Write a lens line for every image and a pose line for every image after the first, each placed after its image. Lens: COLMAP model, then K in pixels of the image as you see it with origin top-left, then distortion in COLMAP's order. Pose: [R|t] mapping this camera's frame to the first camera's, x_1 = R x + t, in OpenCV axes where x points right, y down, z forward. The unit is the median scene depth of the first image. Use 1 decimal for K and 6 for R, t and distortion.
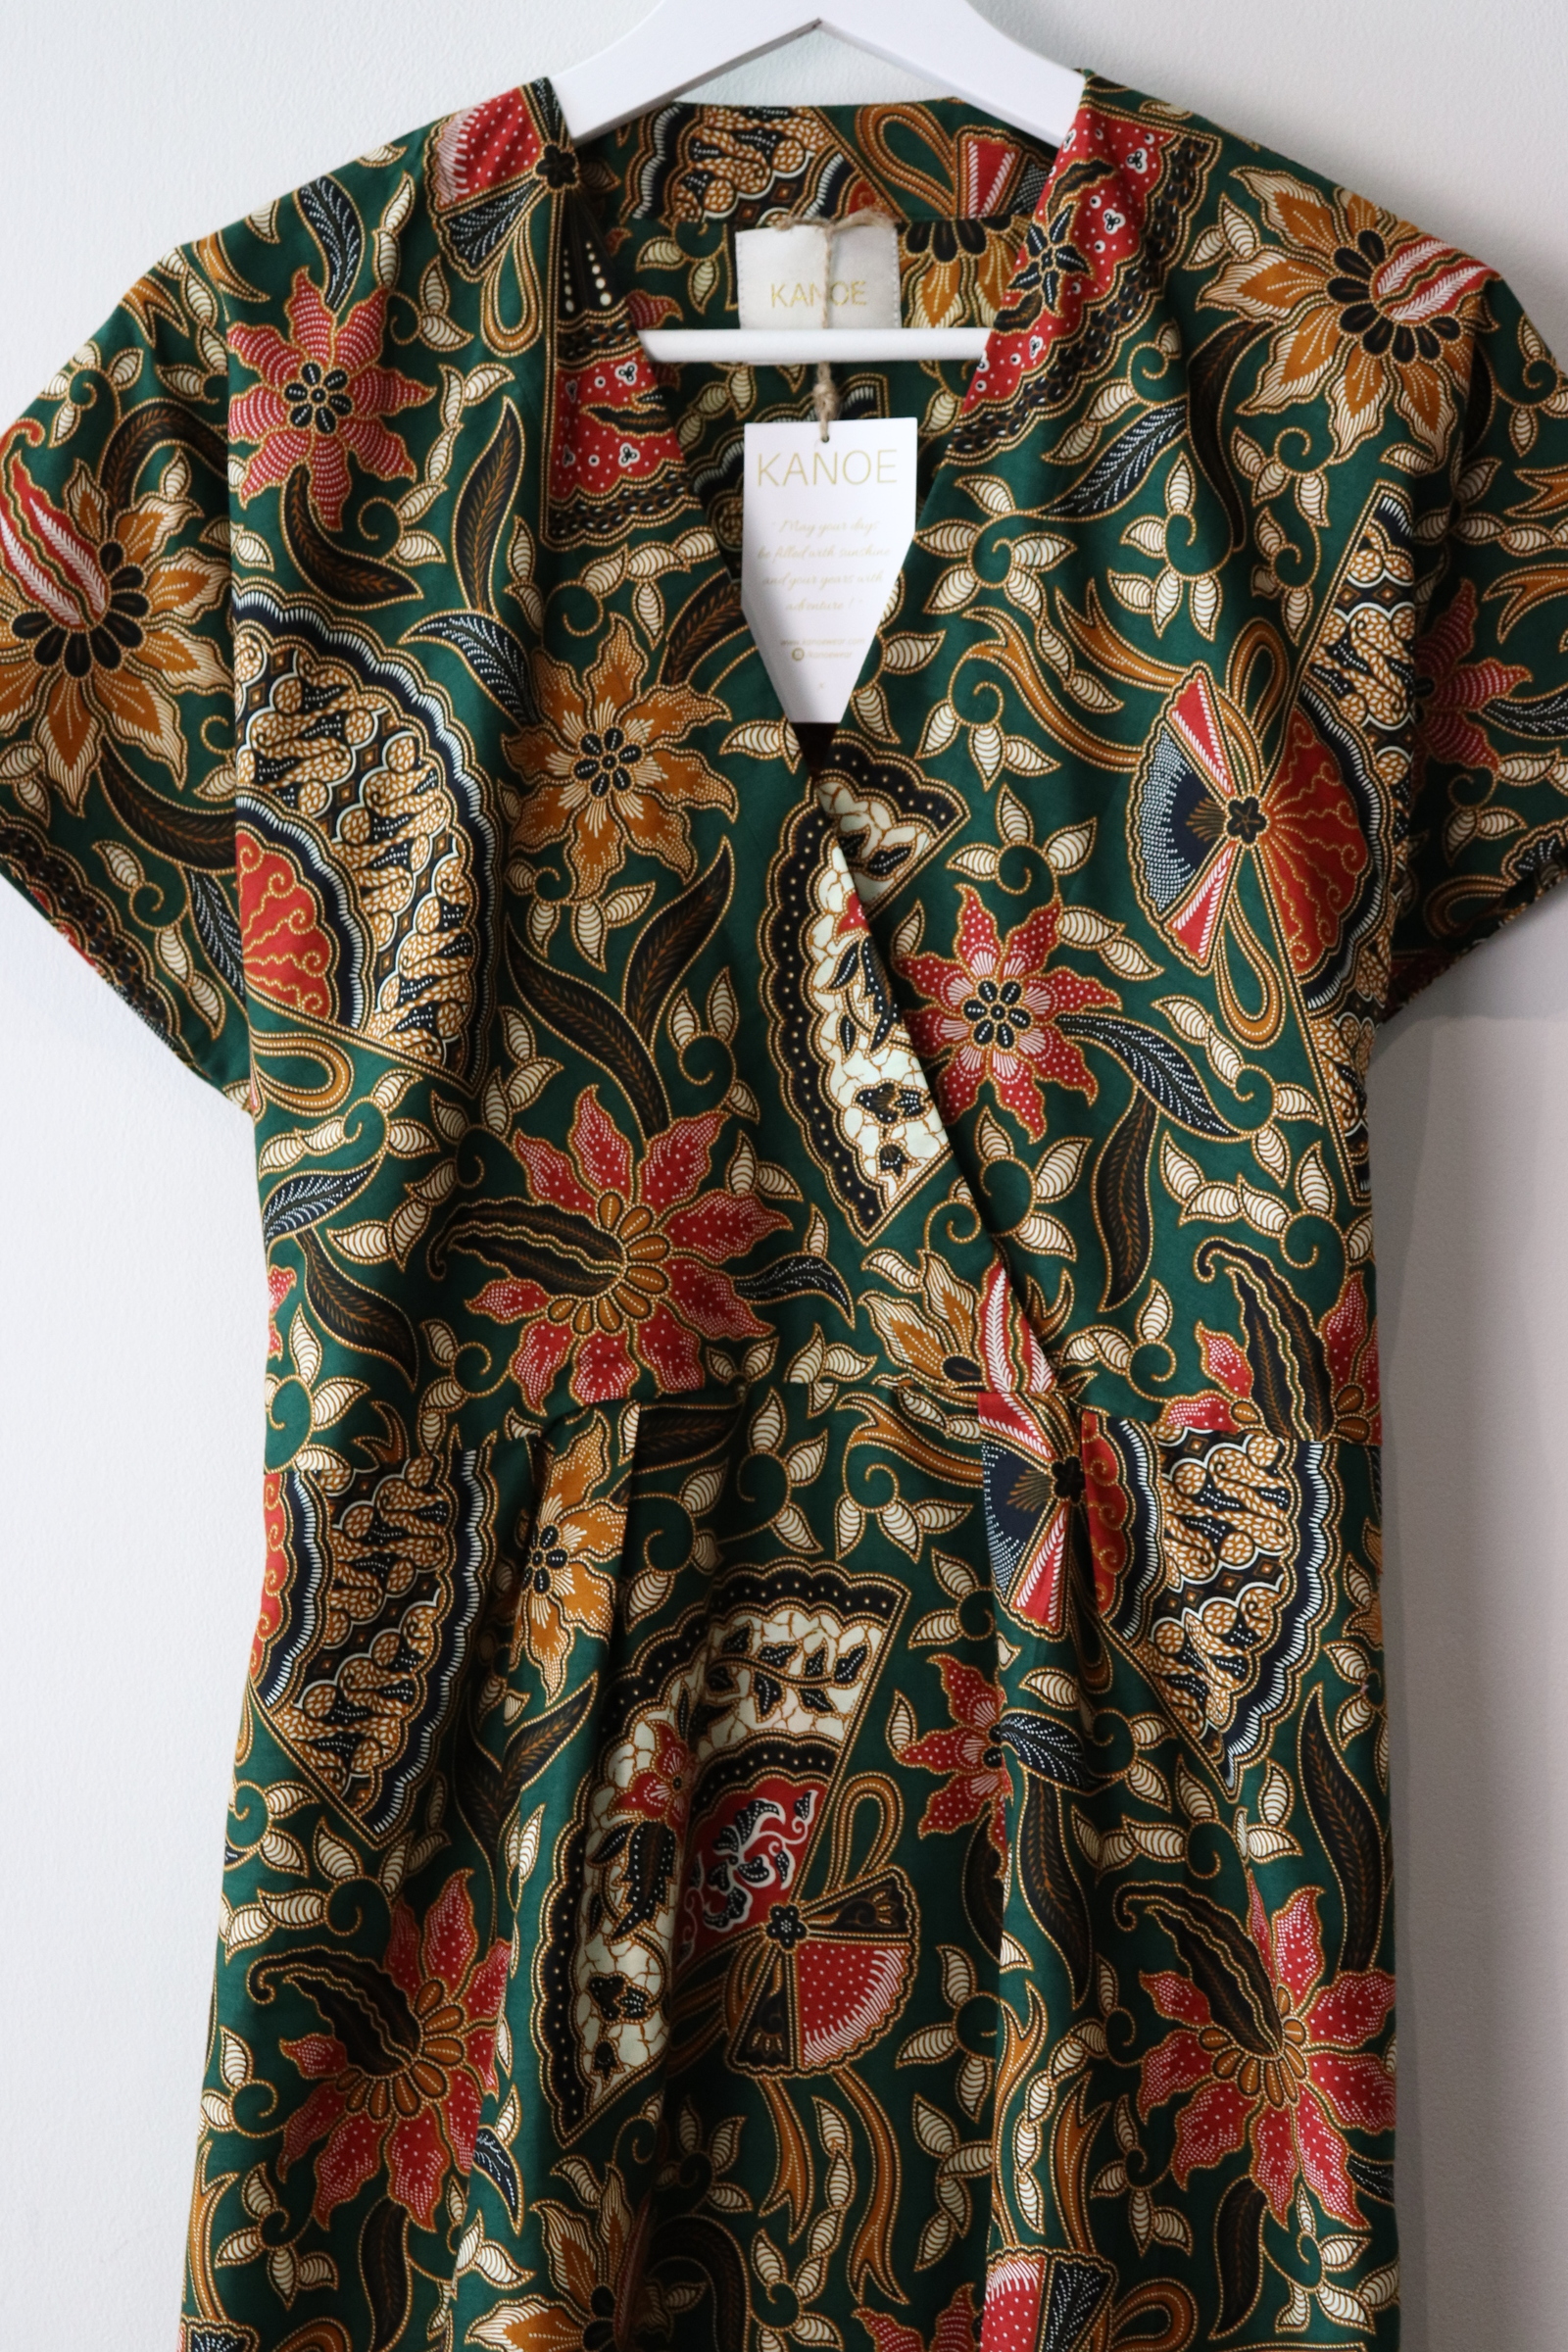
lens RADIAL K [[4082.6, 0, 789.9], [0, 4082.6, 1186.8], [0, 0, 1]] dist [0.187340, 0.000000]
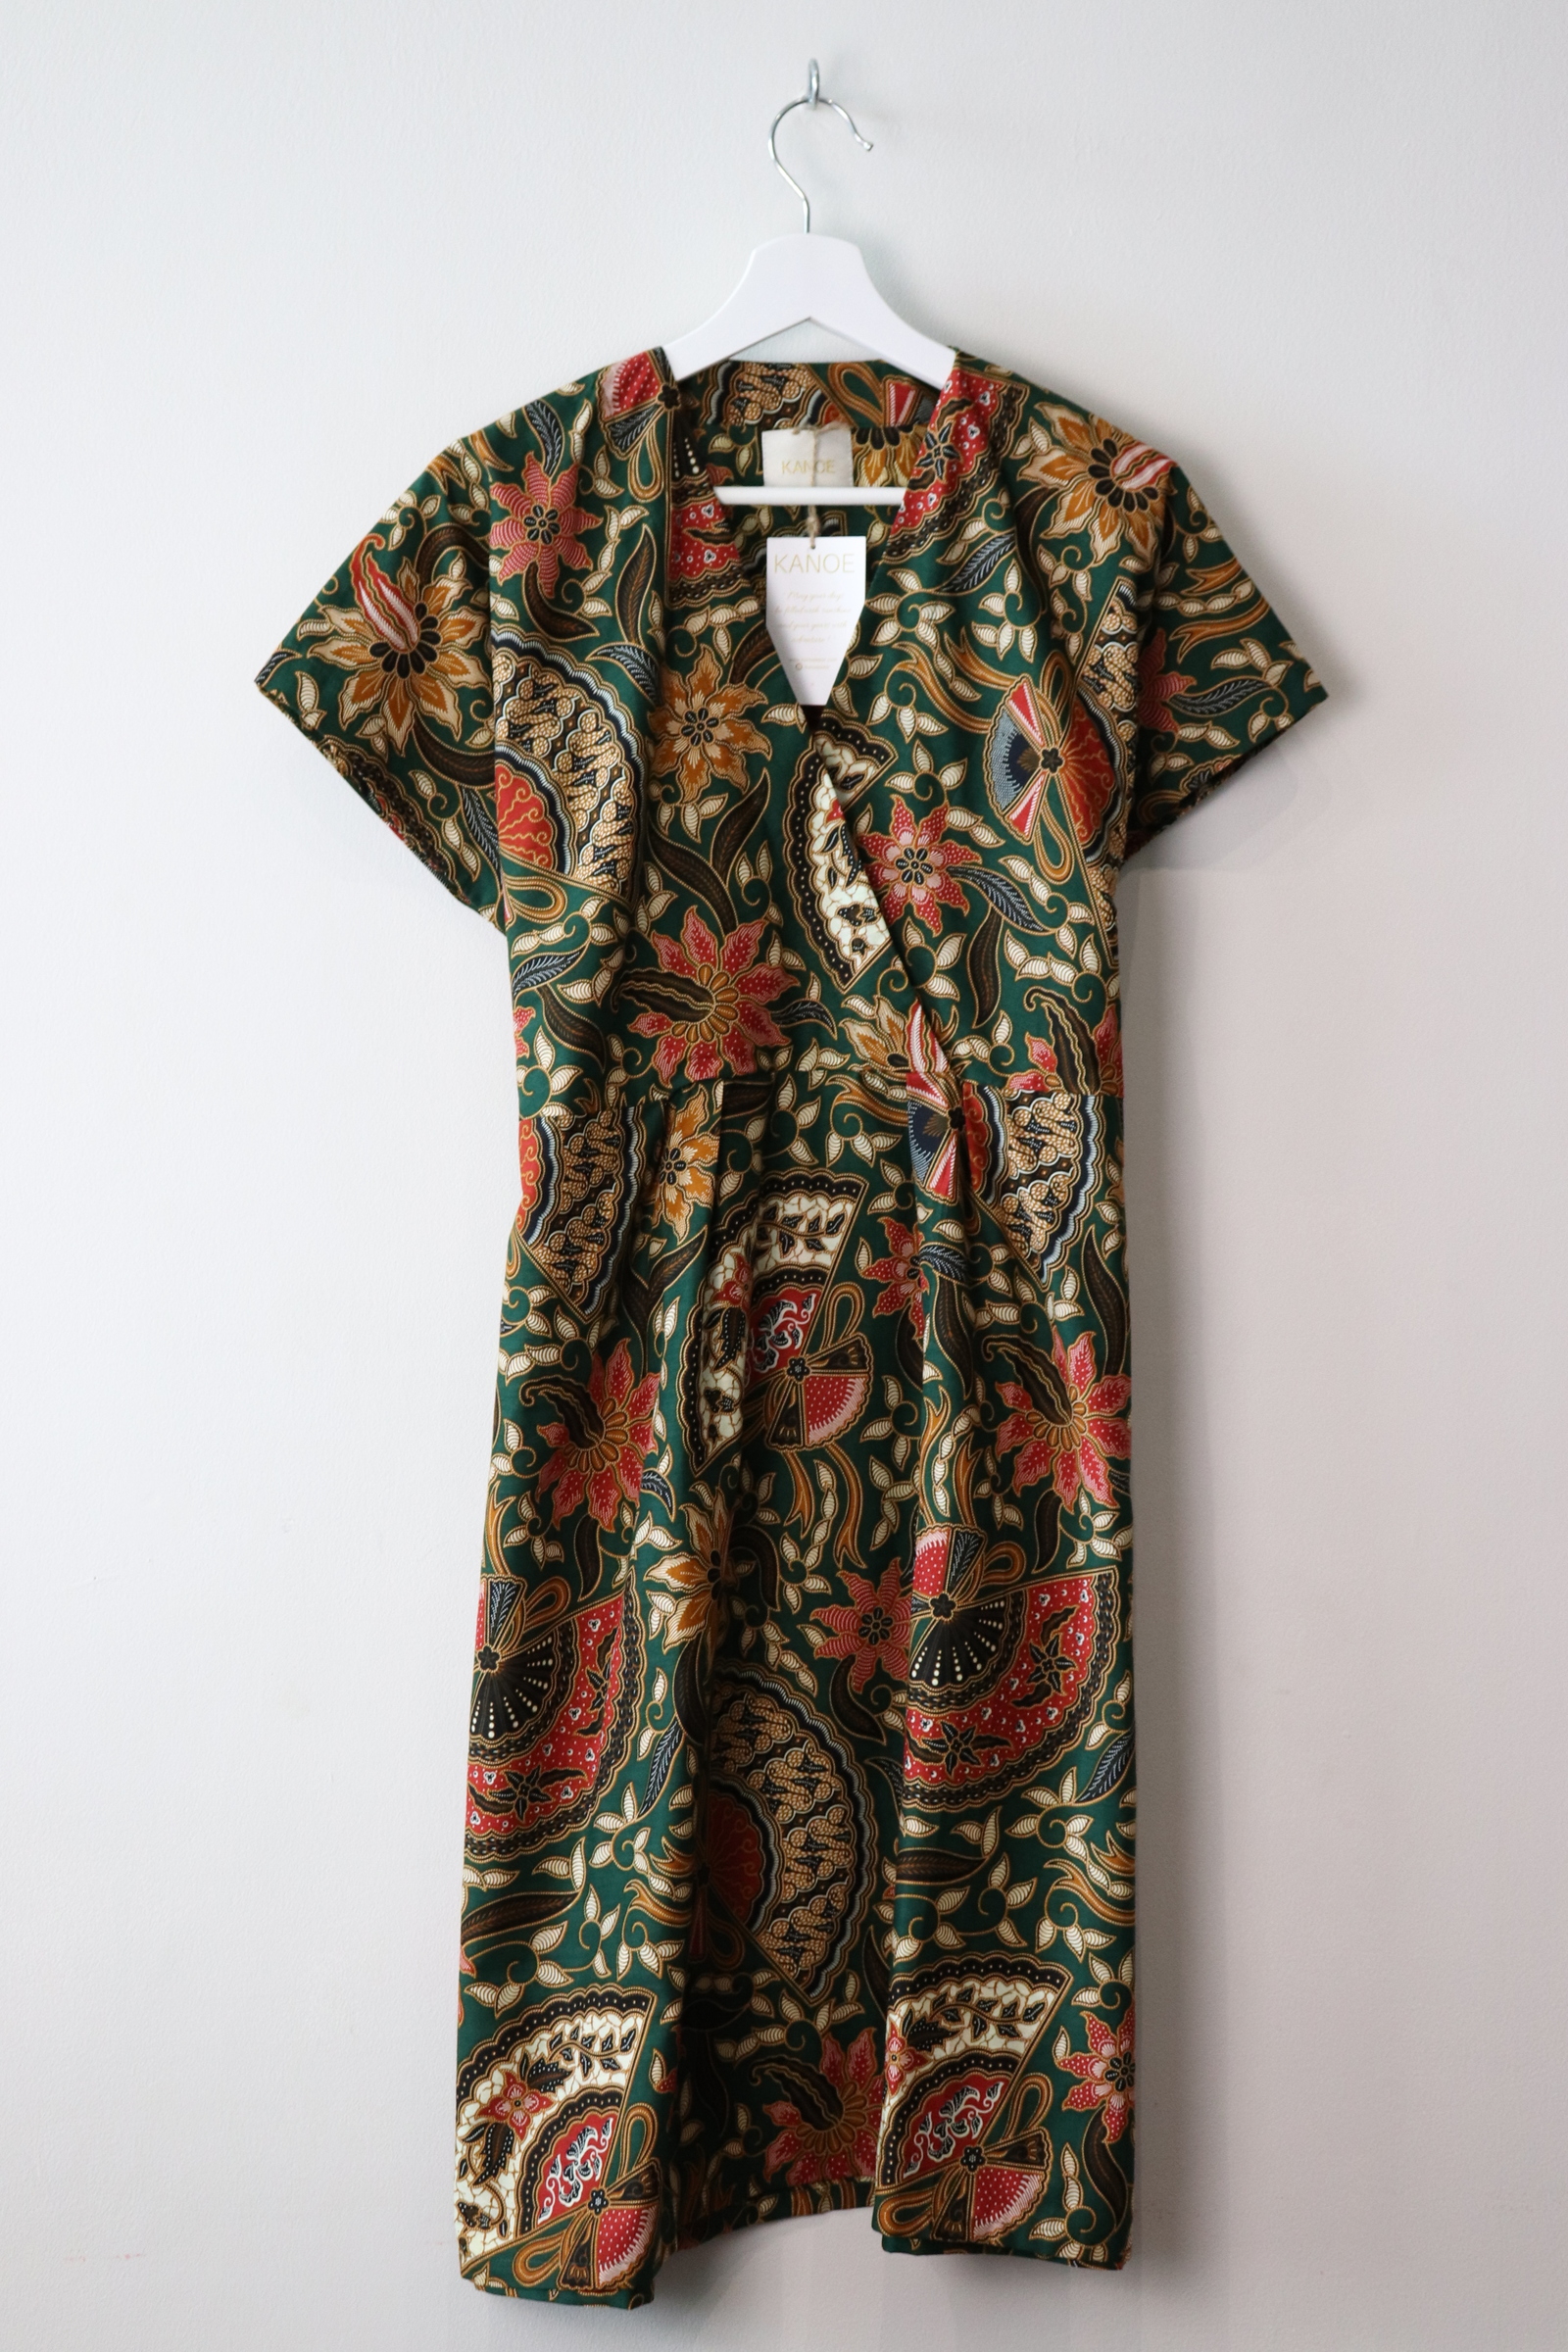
lens RADIAL K [[3607.7, 0, 797.9], [0, 3607.7, 1172.9], [0, 0, 1]] dist [0.140955, 0.000000]
pose [[0.991915, -0.012130, 0.126320, -0.207003], [0.008205, 0.999469, 0.031542, 0.043546], [-0.126636, -0.030250, 0.991488, -0.599379]]
